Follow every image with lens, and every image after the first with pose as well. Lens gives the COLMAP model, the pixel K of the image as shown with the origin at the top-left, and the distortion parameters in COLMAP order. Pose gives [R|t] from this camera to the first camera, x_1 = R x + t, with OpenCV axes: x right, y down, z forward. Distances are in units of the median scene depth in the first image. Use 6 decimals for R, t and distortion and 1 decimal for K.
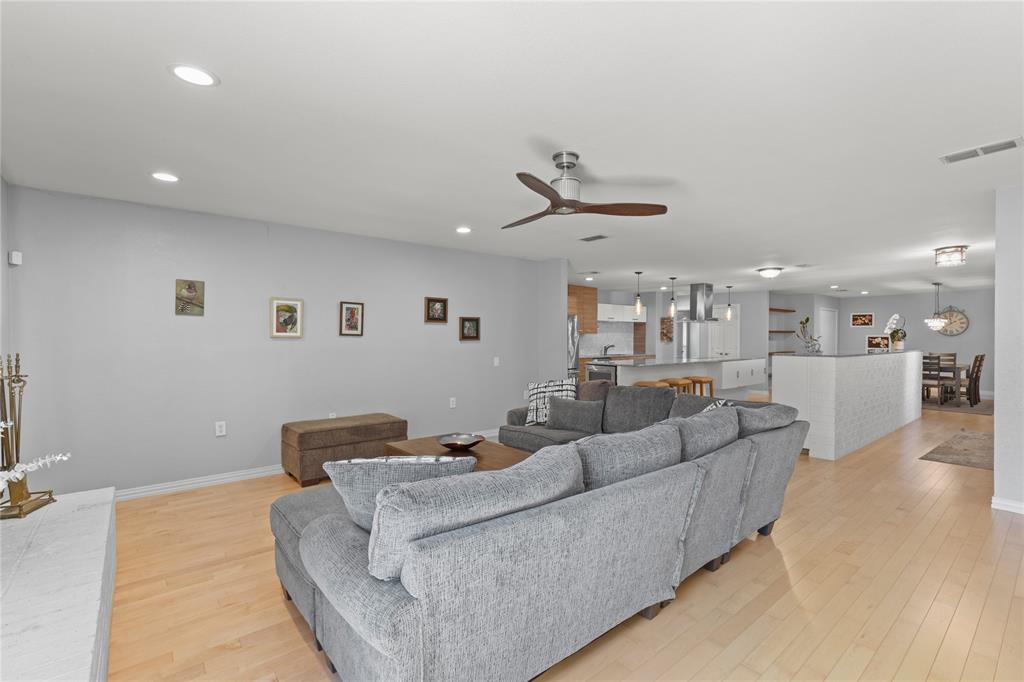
lens RADIAL K [[459.9, 0, 518.8], [0, 459.9, 340.1], [0, 0, 1]] dist [0.009282, -0.002599]
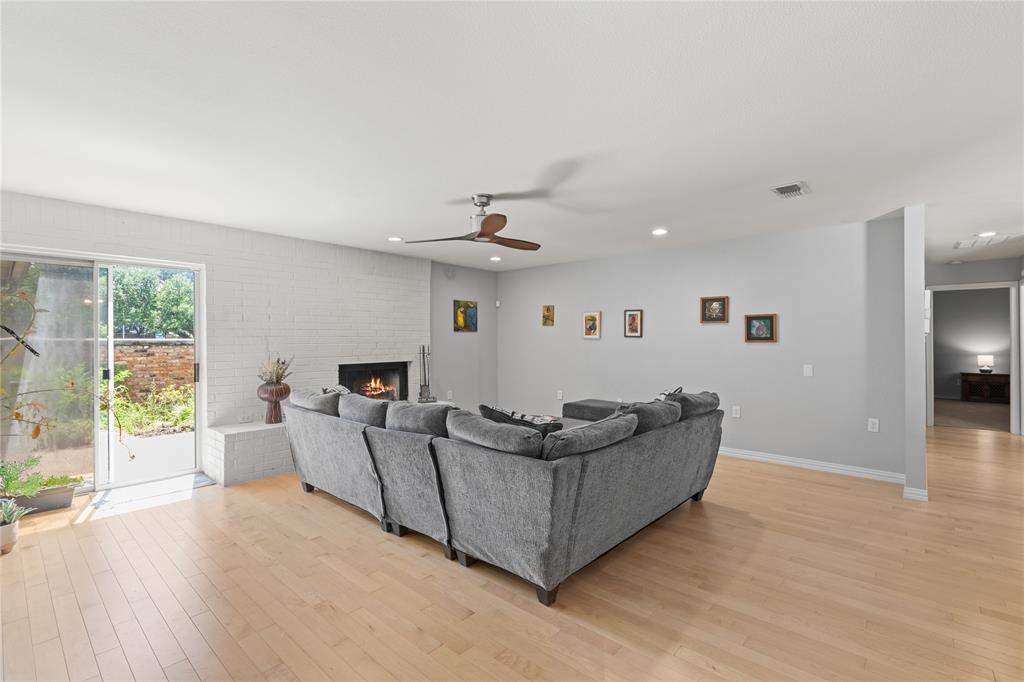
lens RADIAL K [[459.9, 0, 526.3], [0, 459.9, 342.3], [0, 0, 1]] dist [0.009282, -0.002599]
pose [[0.157874, 0.007414, -0.987431, 0.461036], [-0.004322, 0.999967, 0.006817, -0.002132], [0.987450, 0.003191, 0.157901, 0.311726]]
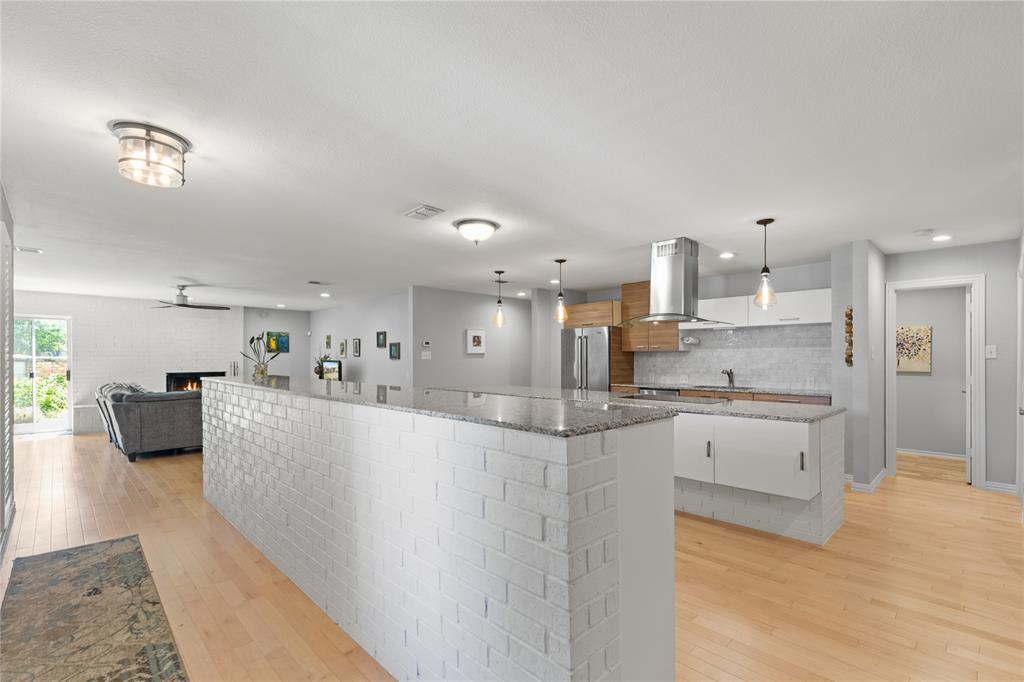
lens RADIAL K [[459.9, 0, 520.6], [0, 459.9, 359.4], [0, 0, 1]] dist [0.009282, -0.002599]
pose [[0.091786, 0.003902, -0.995771, 0.934850], [-0.004171, 0.999985, 0.003534, -0.003693], [0.995770, 0.003829, 0.091801, 0.879533]]
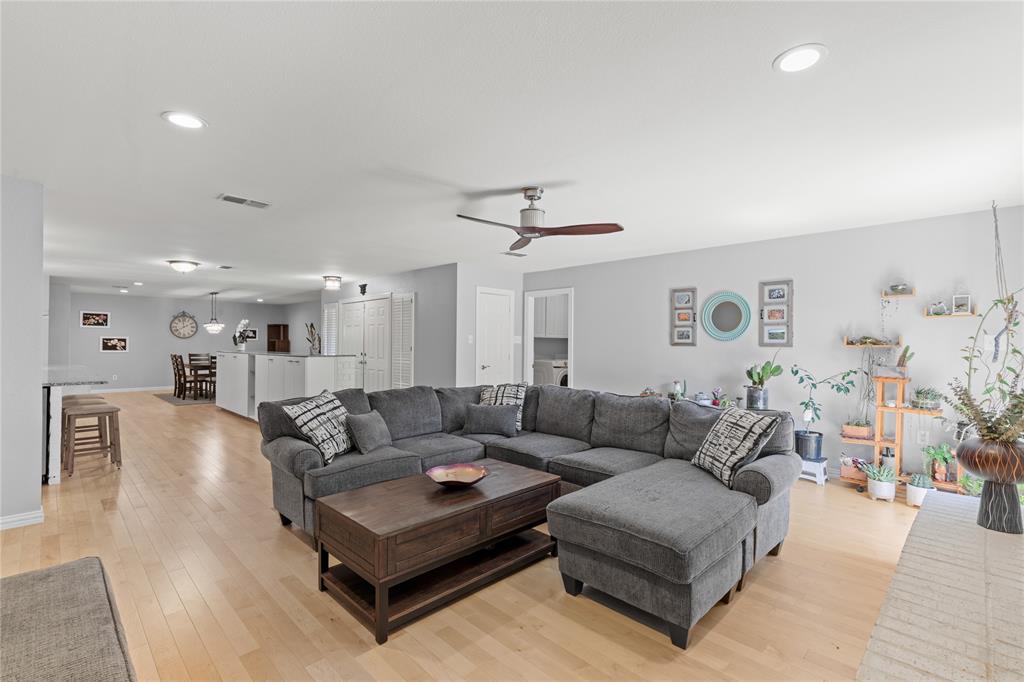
lens RADIAL K [[459.9, 0, 513.7], [0, 459.9, 341.3], [0, 0, 1]] dist [0.009282, -0.002599]
pose [[-0.091846, -0.000572, 0.995773, -0.333686], [-0.003529, 0.999994, 0.000249, -0.006166], [-0.995767, -0.003491, -0.091848, 0.407271]]
